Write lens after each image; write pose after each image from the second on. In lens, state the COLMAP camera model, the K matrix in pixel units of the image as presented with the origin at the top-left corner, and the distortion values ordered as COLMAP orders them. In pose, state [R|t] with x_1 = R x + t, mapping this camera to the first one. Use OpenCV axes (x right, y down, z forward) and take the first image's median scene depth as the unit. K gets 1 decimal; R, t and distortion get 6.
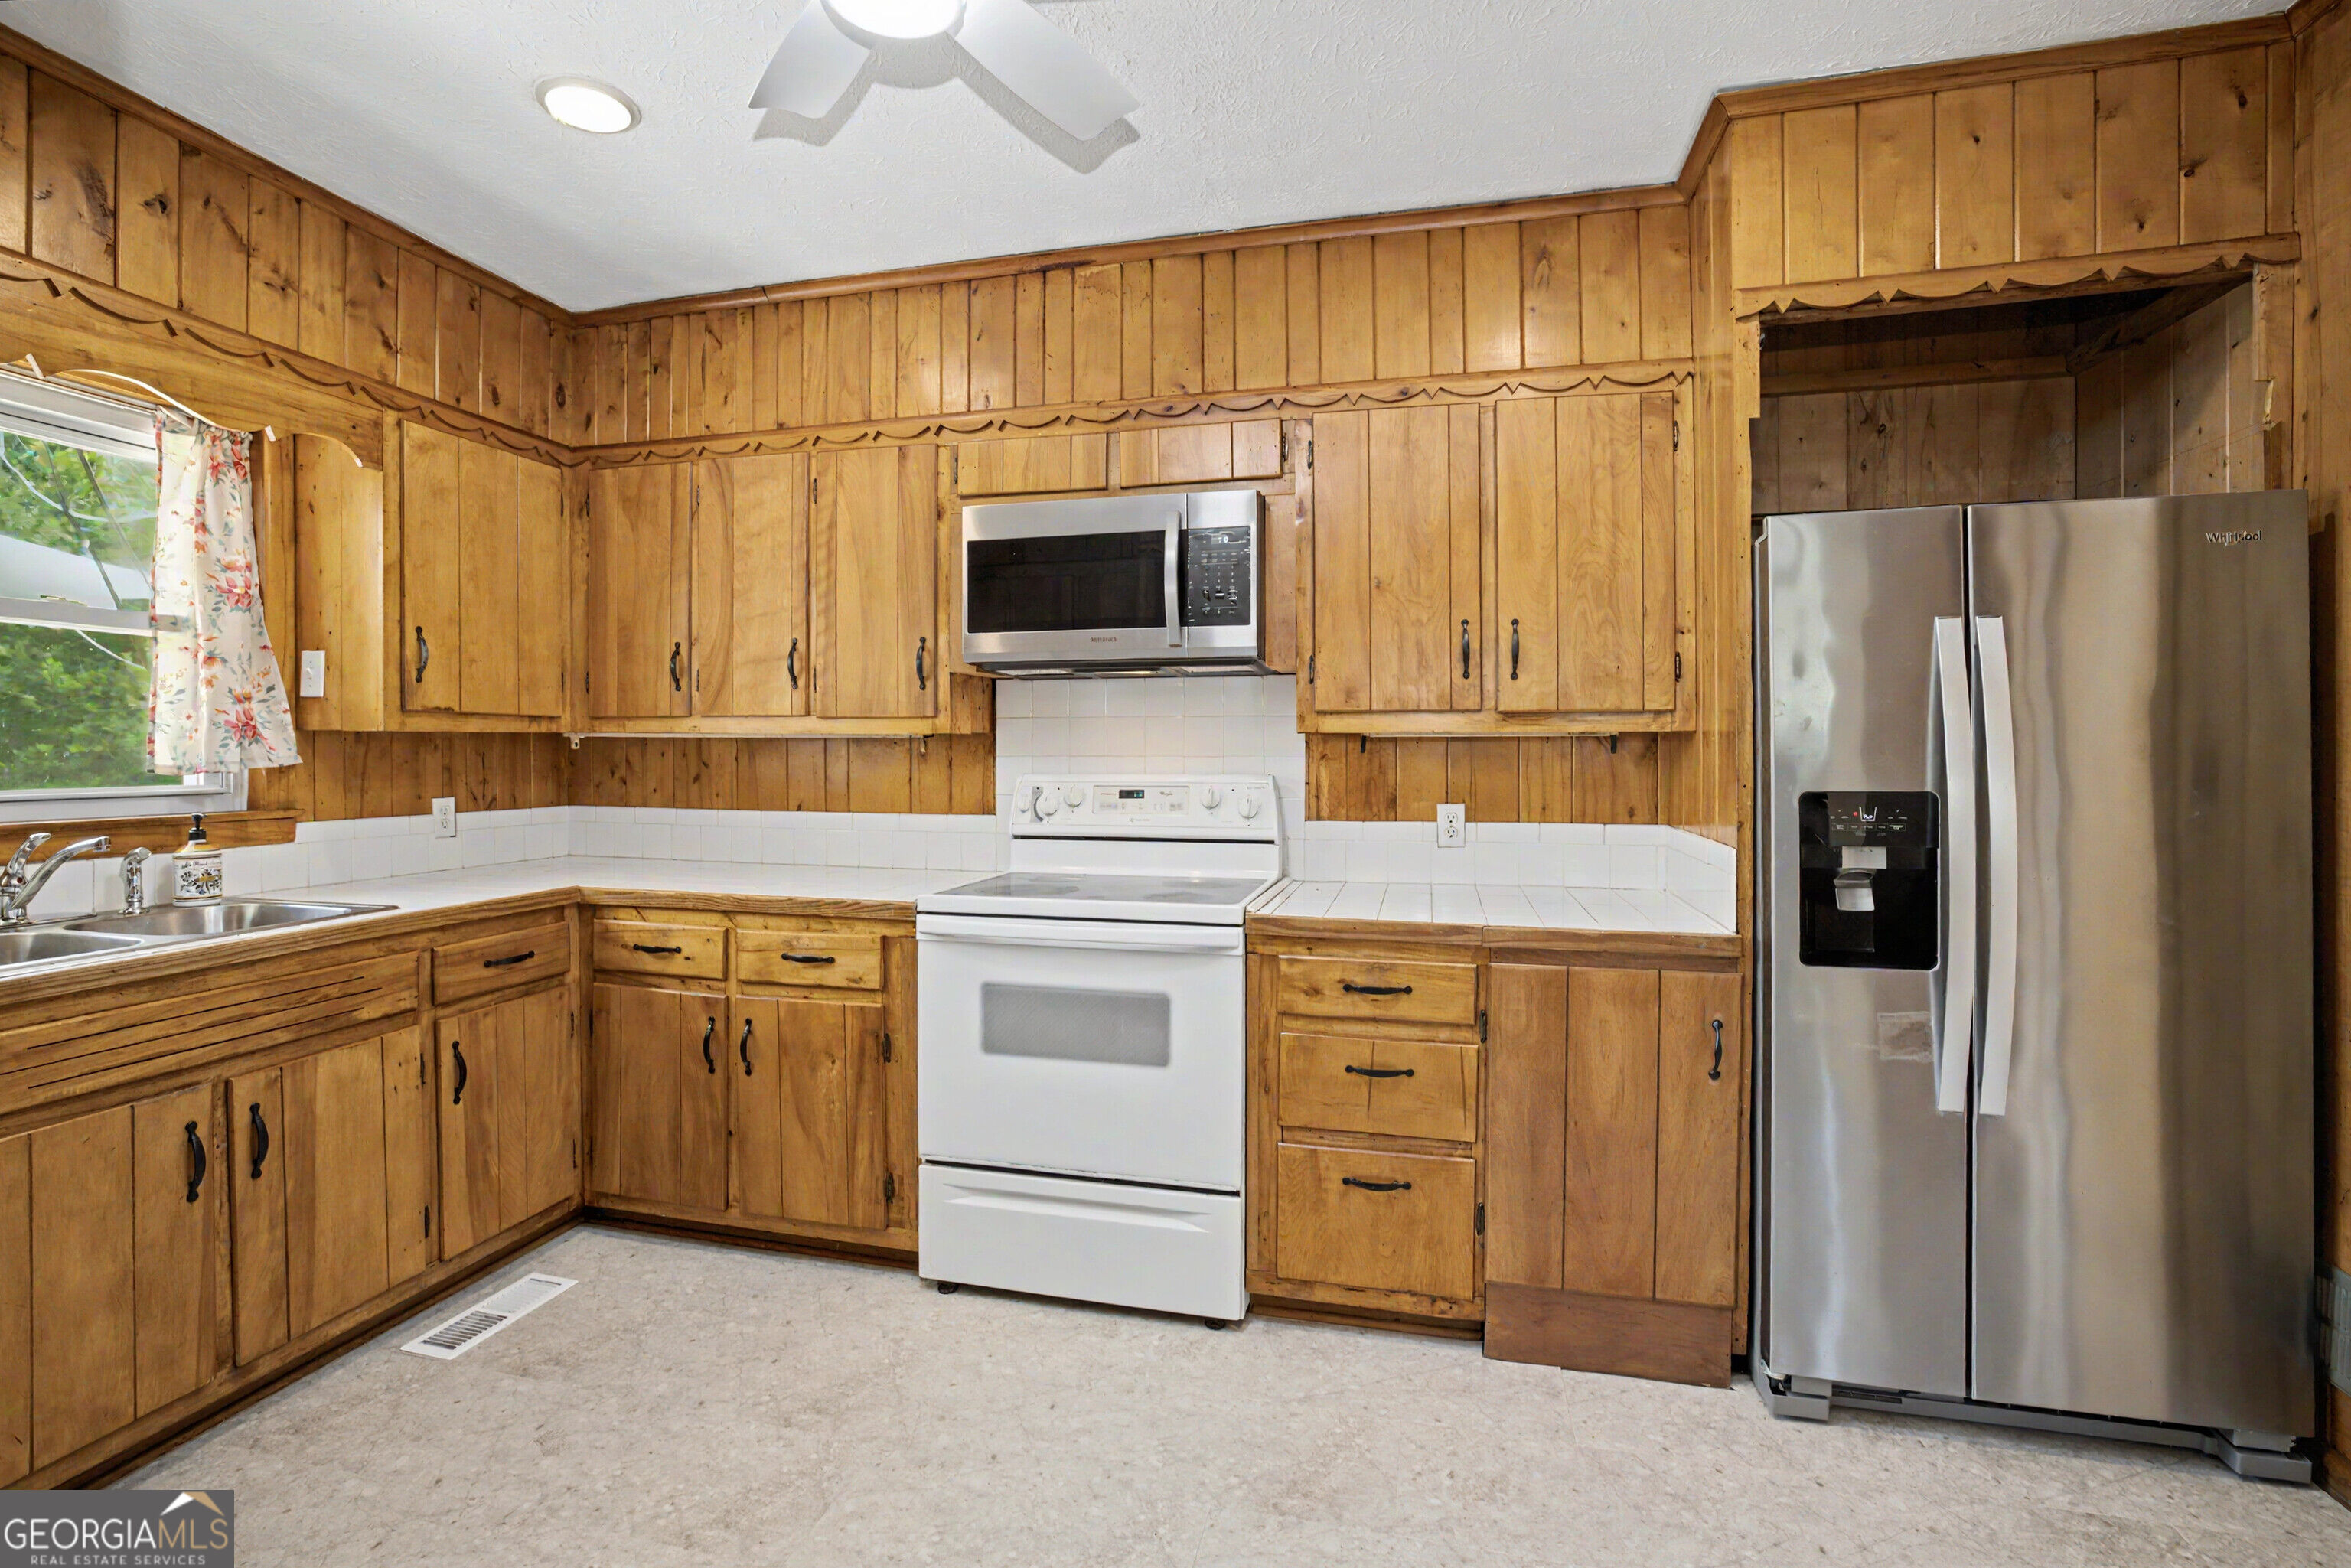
lens RADIAL K [[1037.7, 0, 1171.0], [0, 1037.7, 764.6], [0, 0, 1]] dist [-0.013716, 0.006168]
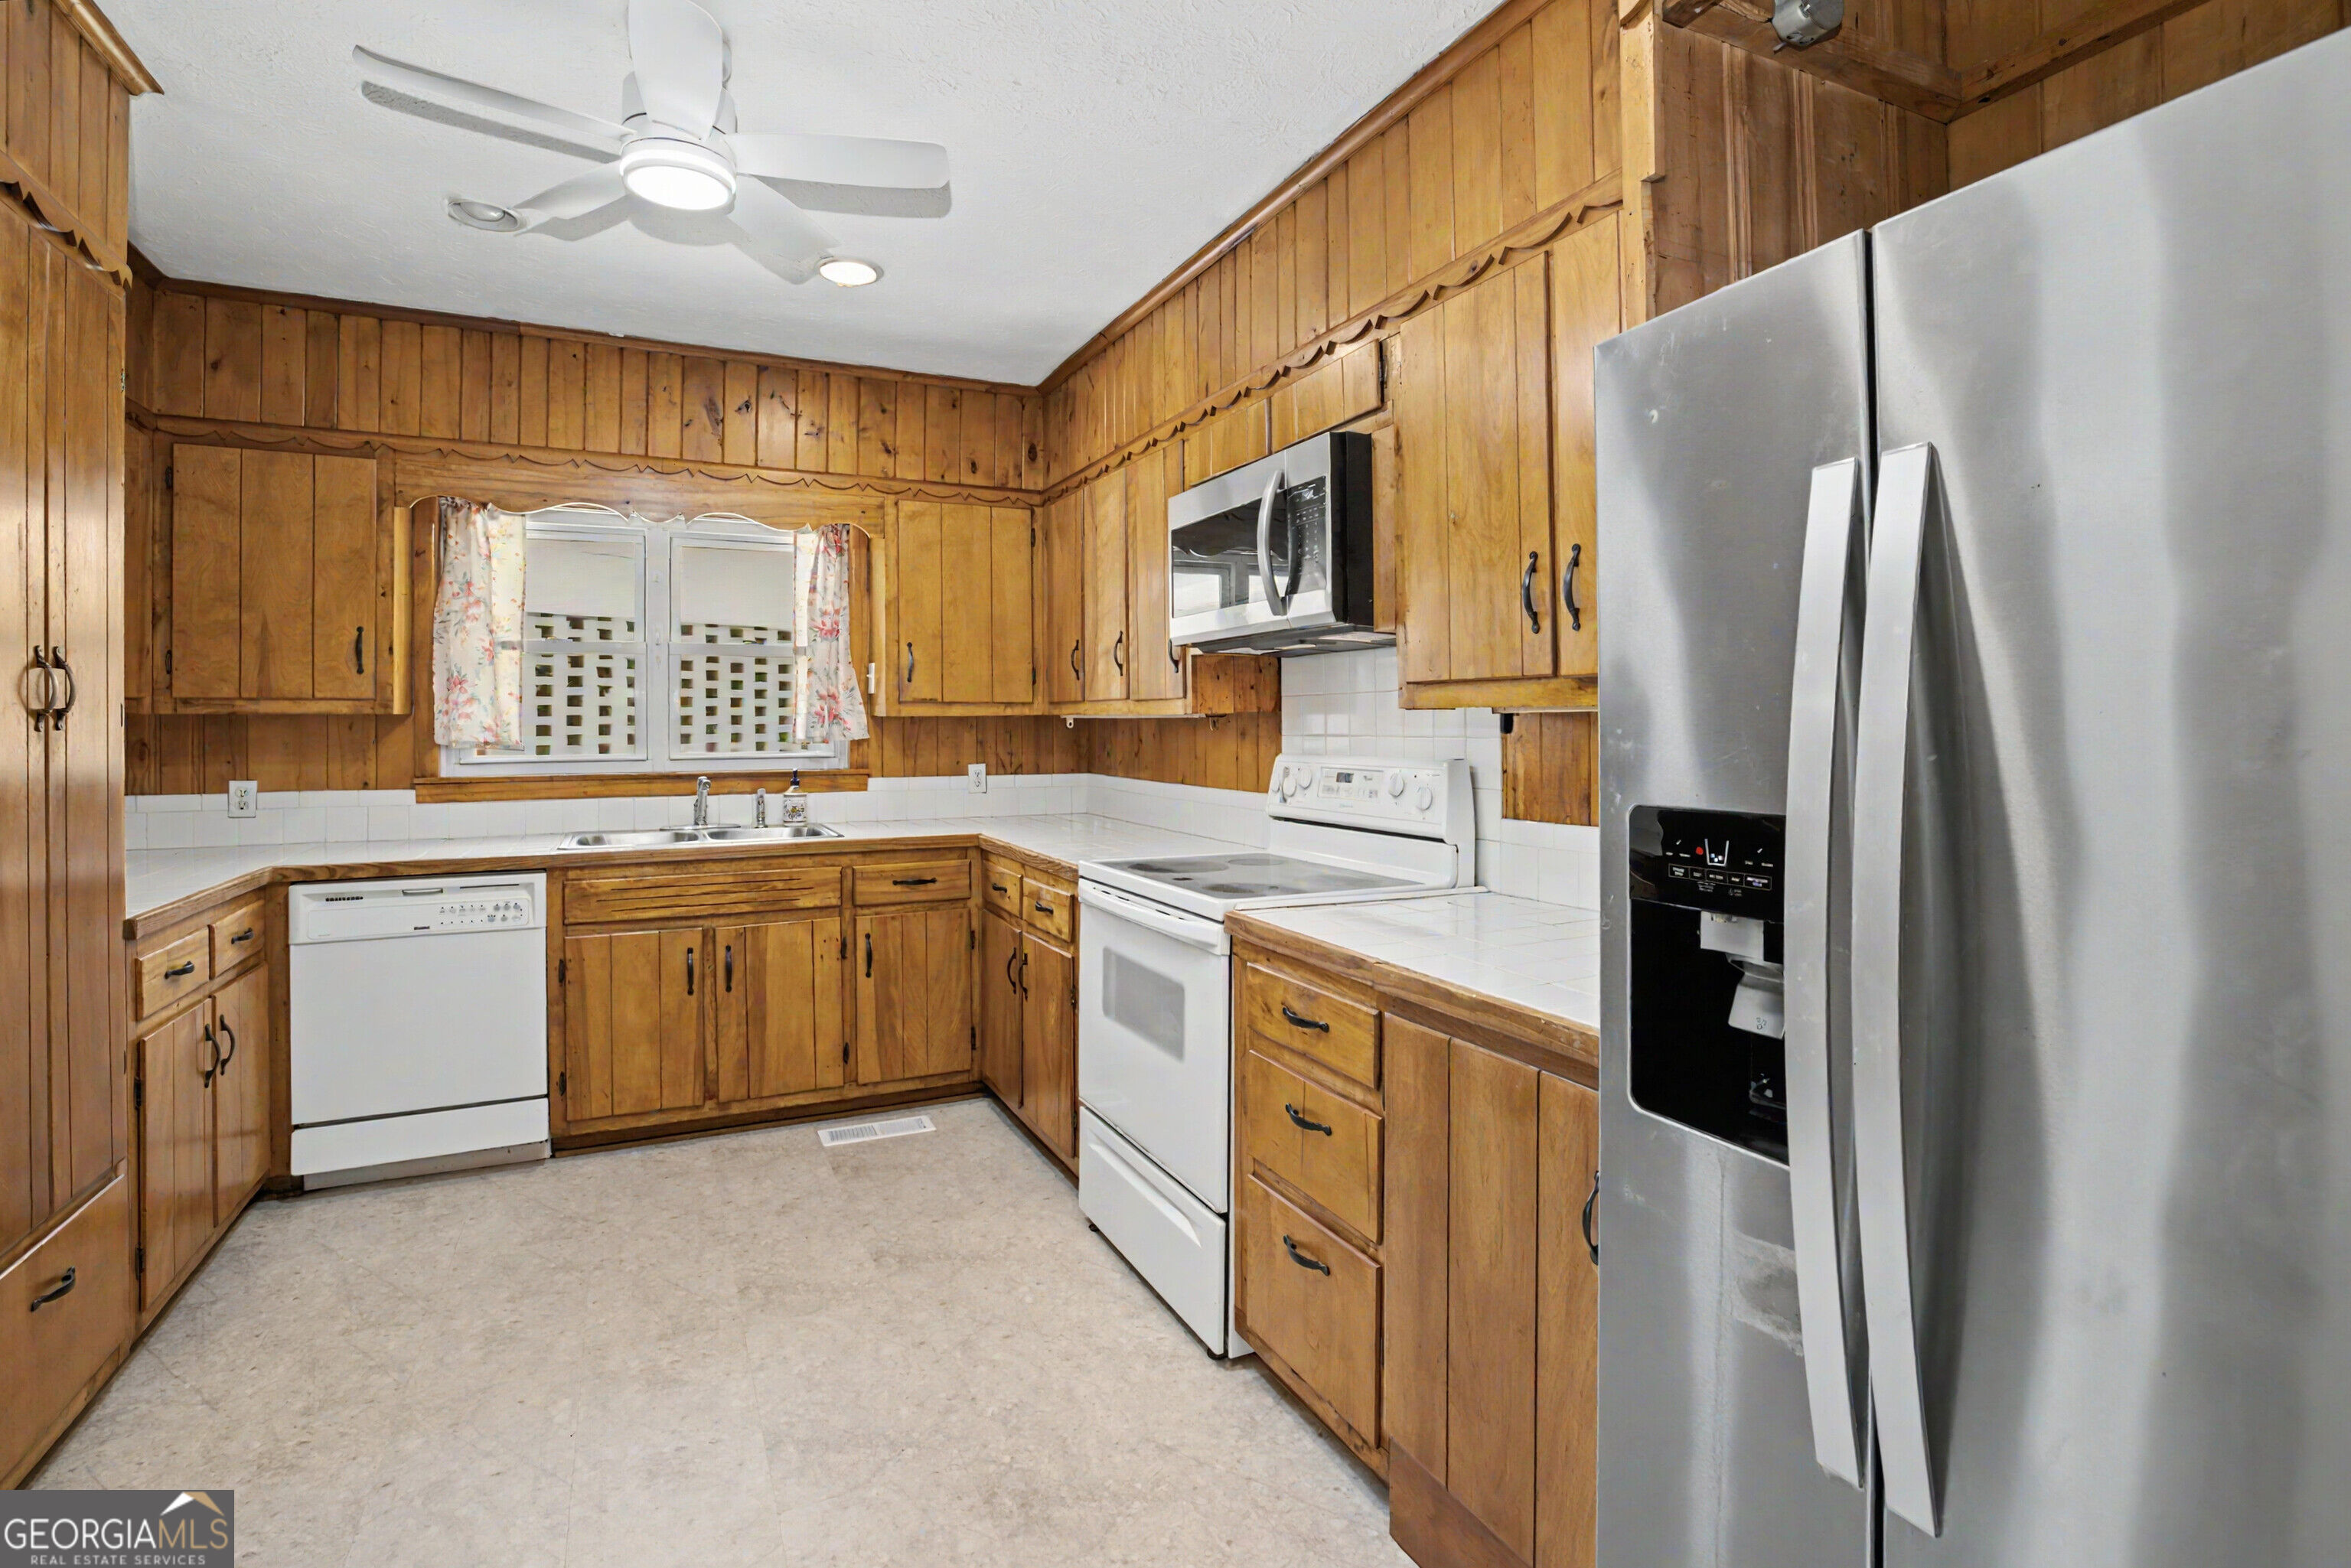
lens RADIAL K [[1111.4, 0, 1192.0], [0, 1111.4, 724.8], [0, 0, 1]] dist [-0.015435, 0.000993]
pose [[0.654664, -0.001960, -0.755917, 0.725299], [-0.006999, 0.999938, -0.008655, -0.010445], [0.755887, 0.010957, 0.654610, 0.310140]]
